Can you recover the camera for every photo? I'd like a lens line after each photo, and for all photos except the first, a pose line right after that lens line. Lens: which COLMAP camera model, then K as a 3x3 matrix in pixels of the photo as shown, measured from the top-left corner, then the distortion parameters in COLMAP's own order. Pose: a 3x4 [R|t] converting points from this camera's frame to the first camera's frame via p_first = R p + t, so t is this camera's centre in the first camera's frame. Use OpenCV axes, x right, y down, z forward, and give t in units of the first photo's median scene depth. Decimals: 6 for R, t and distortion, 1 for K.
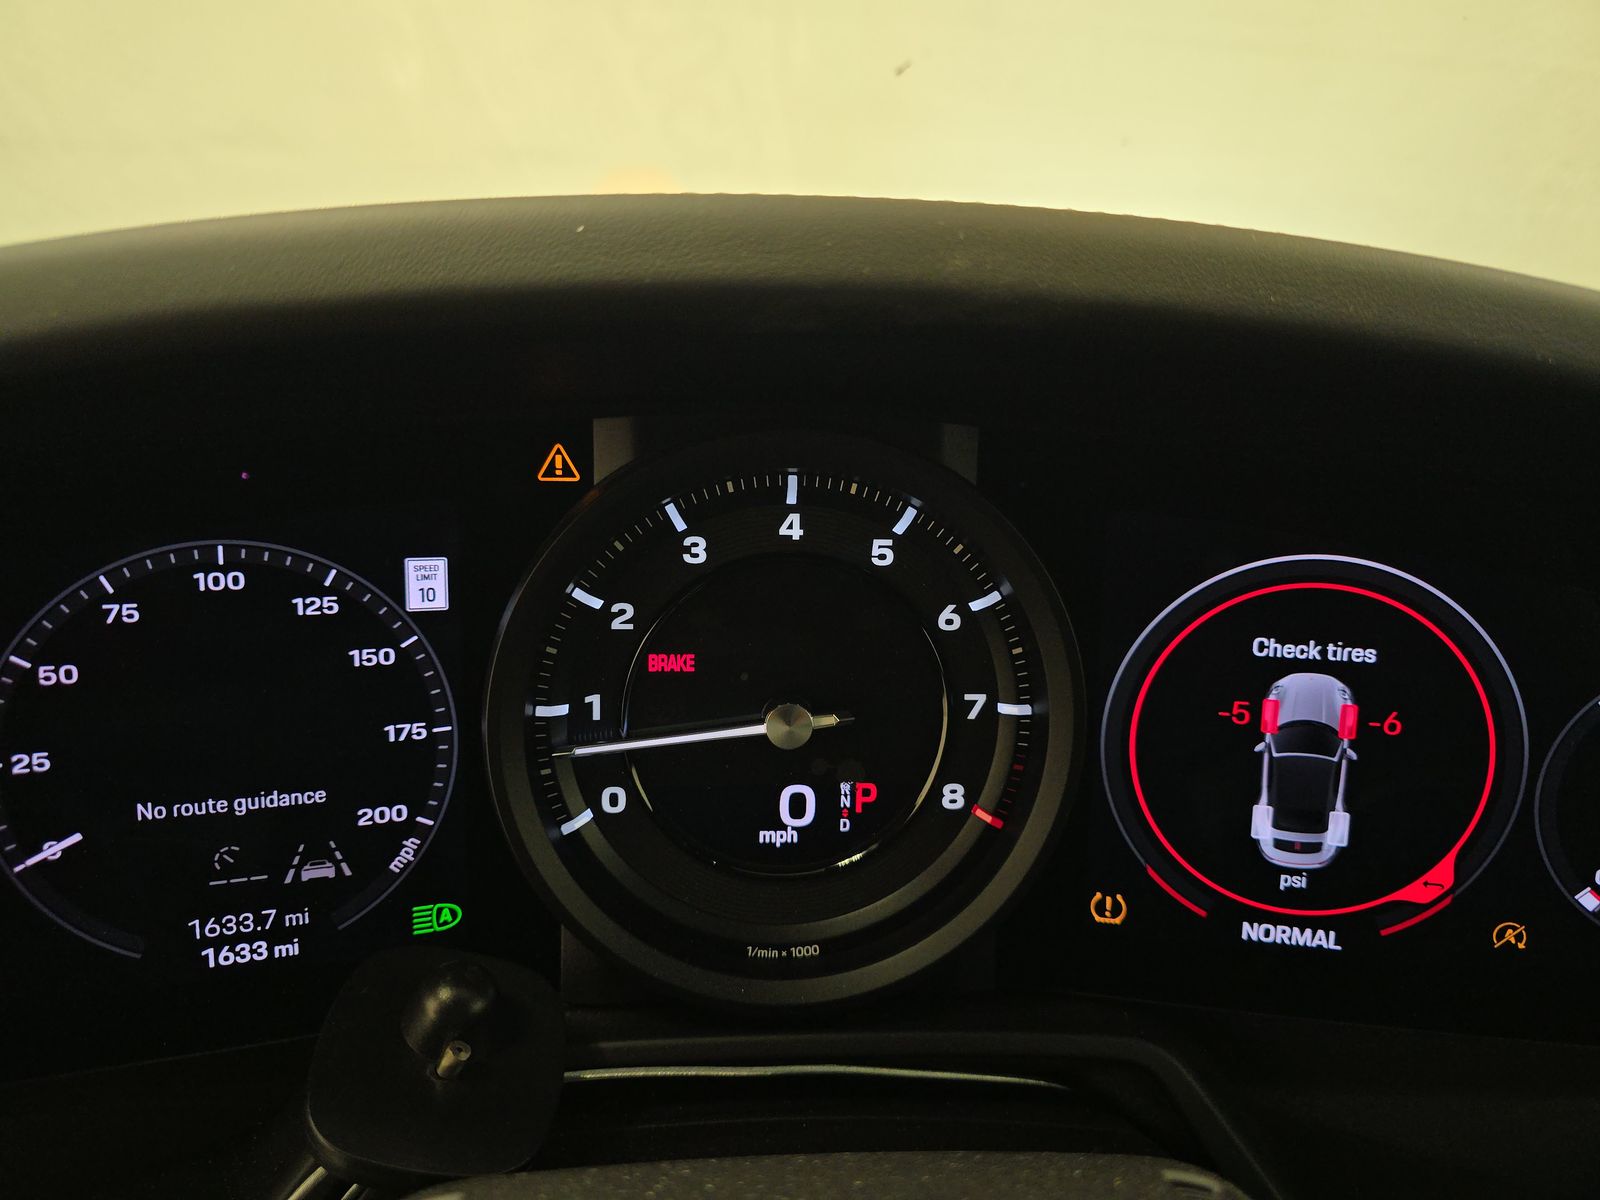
lens RADIAL K [[1155.0, 0, 800.0], [0, 1155.0, 600.0], [0, 0, 1]] dist [-0.002960, -0.009165]
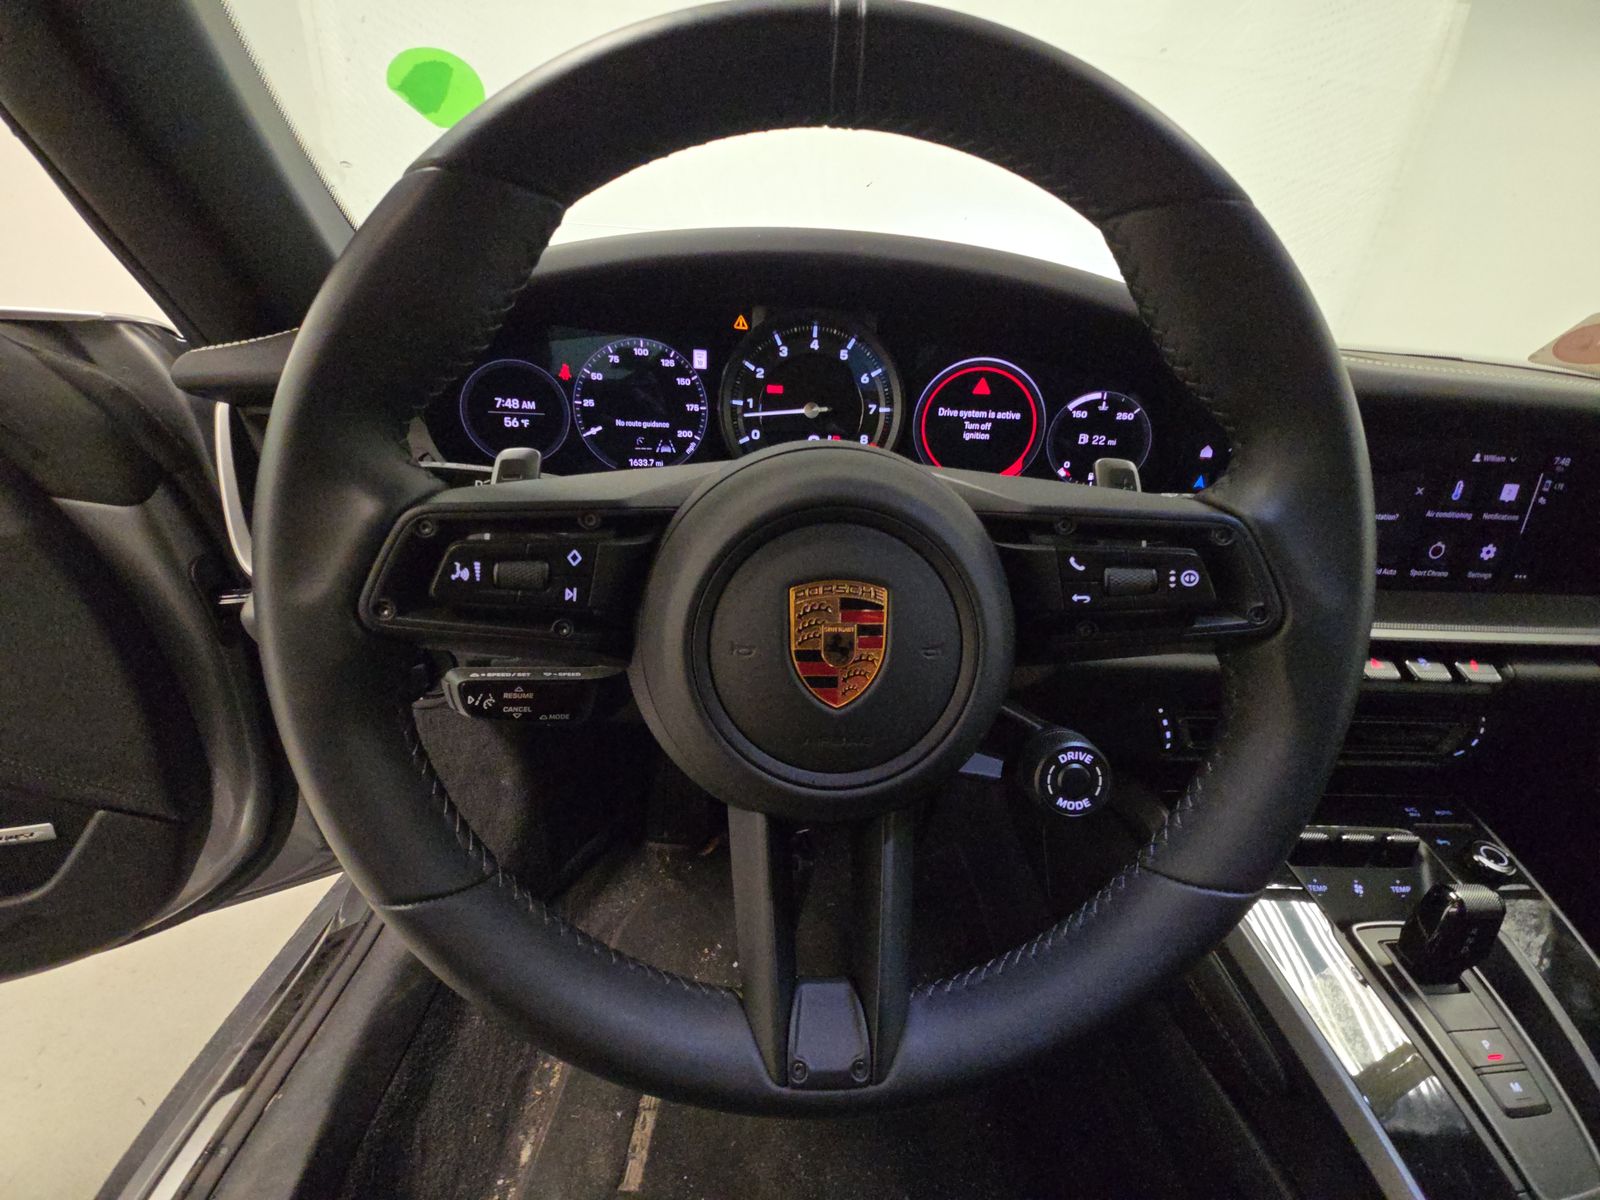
lens RADIAL K [[657.4, 0, 799.3], [0, 657.4, 589.2], [0, 0, 1]] dist [0.012942, -0.008645]
pose [[0.997330, 0.043990, -0.058288, 0.084751], [-0.036237, 0.991115, 0.127979, 0.368216], [0.063400, -0.125525, 0.990063, -0.857685]]
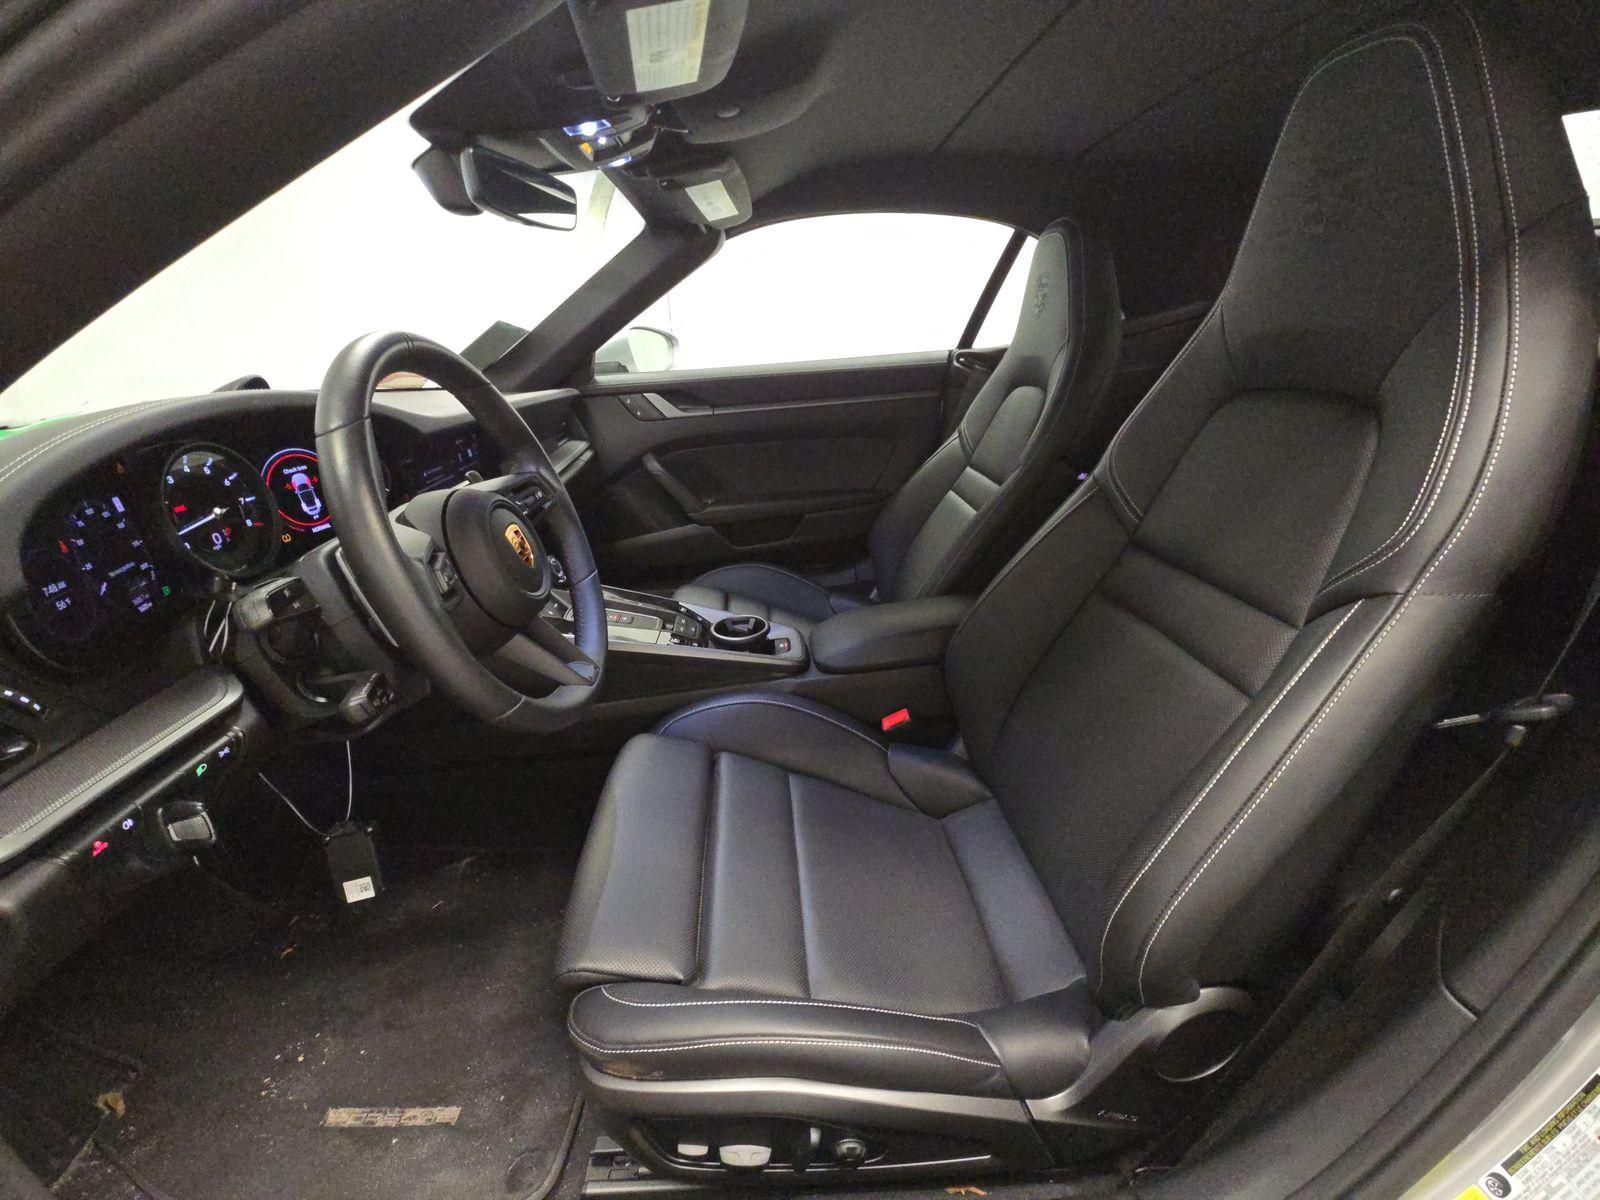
lens RADIAL K [[657.4, 0, 799.3], [0, 657.4, 589.2], [0, 0, 1]] dist [0.012942, -0.008645]
pose [[0.021790, -0.395565, 0.918179, -2.297232], [0.284150, 0.882973, 0.373654, 0.055262], [-0.958532, 0.252759, 0.131640, -1.291031]]
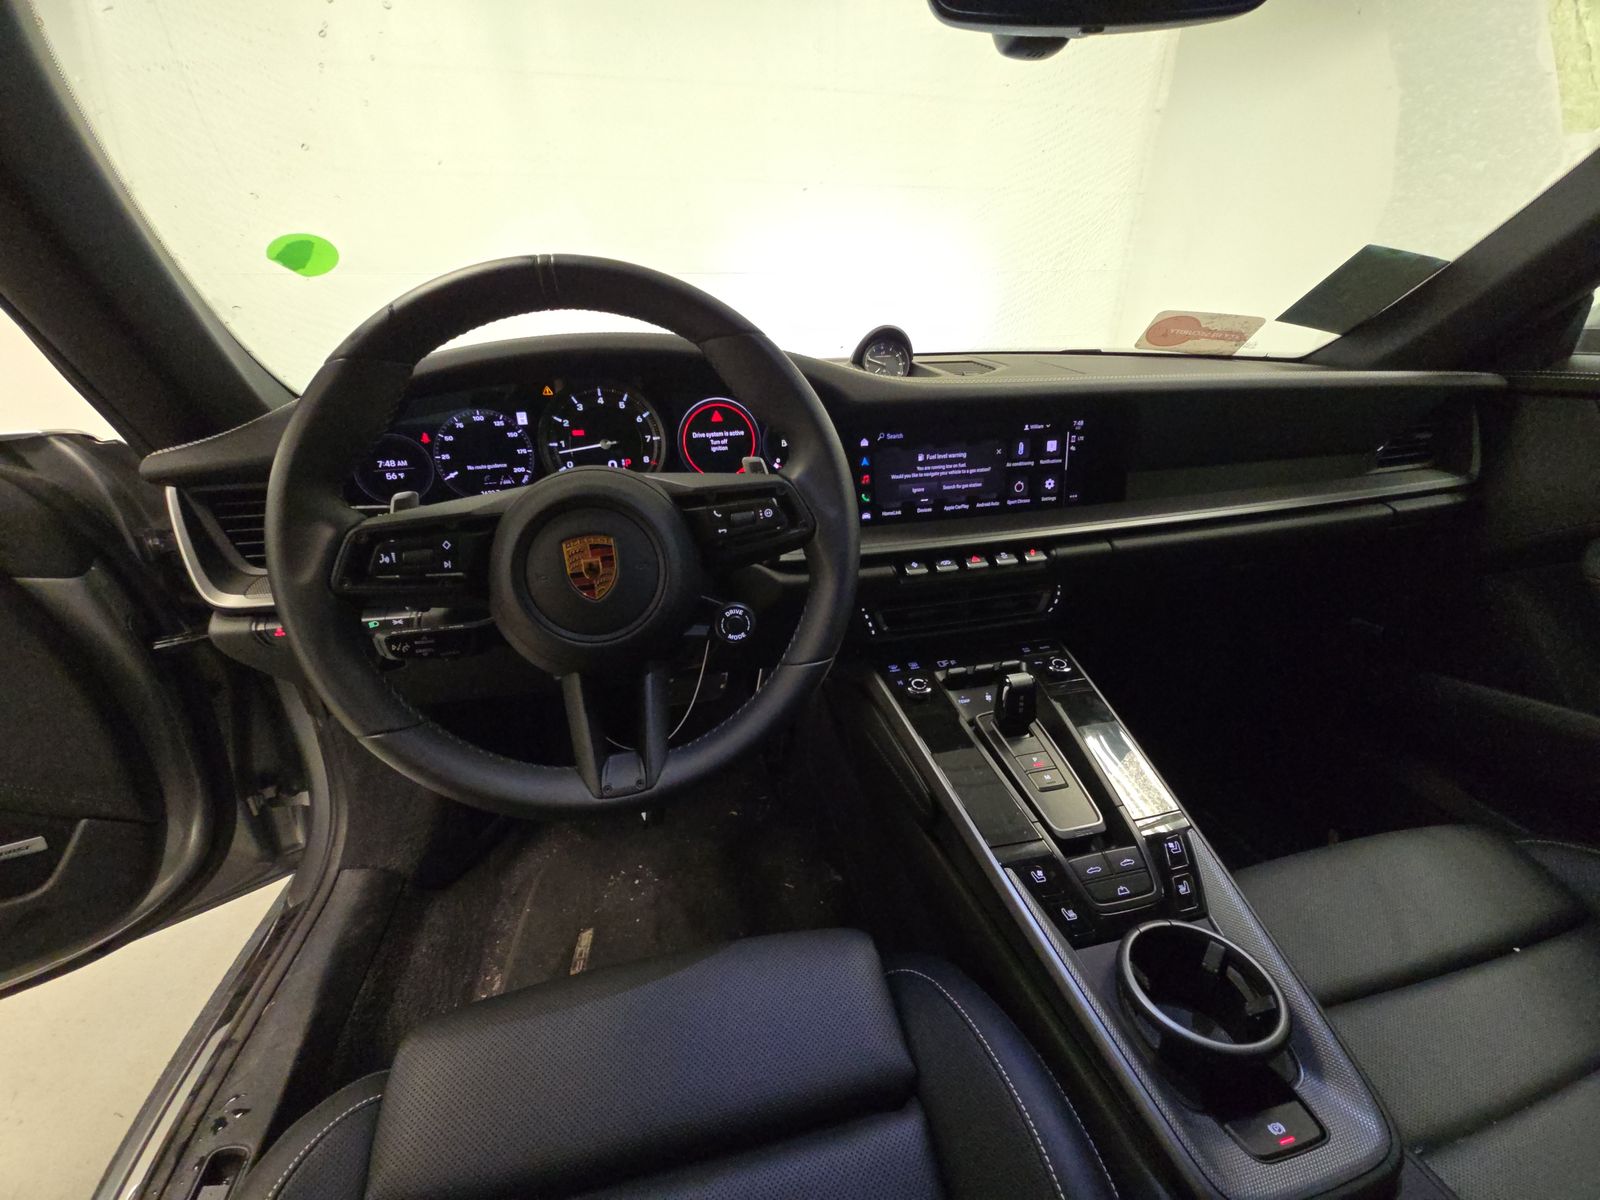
lens RADIAL K [[657.4, 0, 799.3], [0, 657.4, 589.2], [0, 0, 1]] dist [0.012942, -0.008645]
pose [[0.990892, -0.101933, 0.087995, 0.478890], [0.091288, 0.988865, 0.117525, 0.453160], [-0.098995, -0.108422, 0.989164, -1.805600]]
